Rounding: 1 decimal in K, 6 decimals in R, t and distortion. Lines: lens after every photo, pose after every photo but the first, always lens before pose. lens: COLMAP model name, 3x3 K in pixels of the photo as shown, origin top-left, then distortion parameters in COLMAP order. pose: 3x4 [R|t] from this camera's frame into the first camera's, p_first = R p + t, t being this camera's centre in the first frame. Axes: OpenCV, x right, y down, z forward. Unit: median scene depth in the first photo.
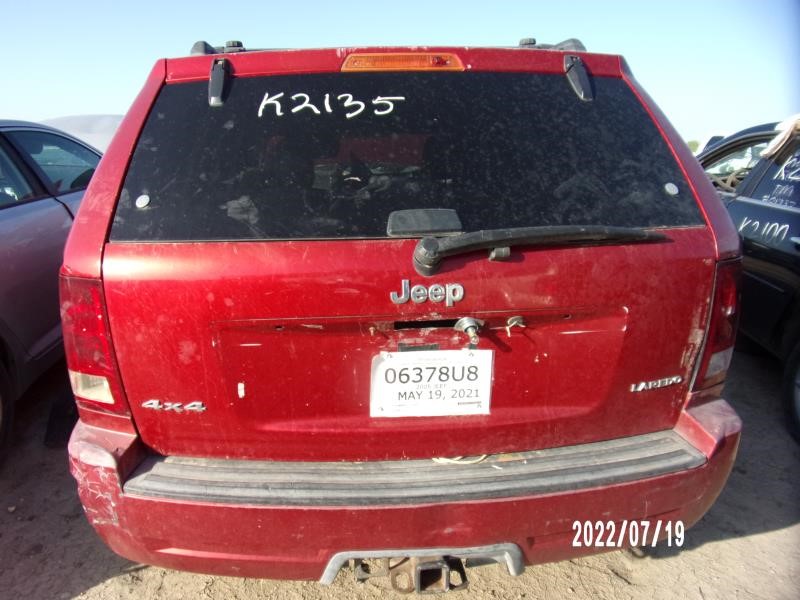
lens RADIAL K [[559.5, 0, 399.6], [0, 559.5, 298.0], [0, 0, 1]] dist [-0.006217, 0.000659]
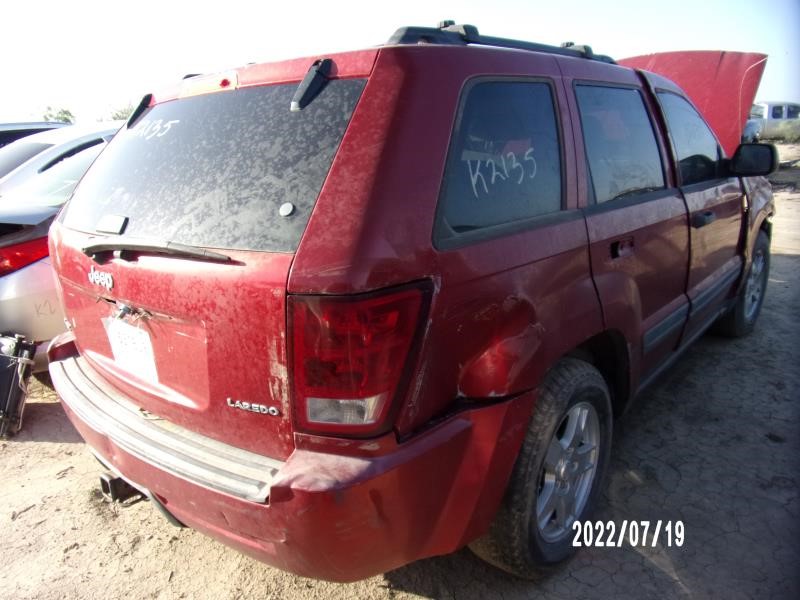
lens RADIAL K [[559.5, 0, 400.2], [0, 559.5, 299.5], [0, 0, 1]] dist [-0.006217, 0.000659]
pose [[0.702785, 0.177456, -0.688914, 1.366637], [-0.139855, 0.983955, 0.110784, -0.189491], [0.697520, 0.018491, 0.716327, 0.502731]]
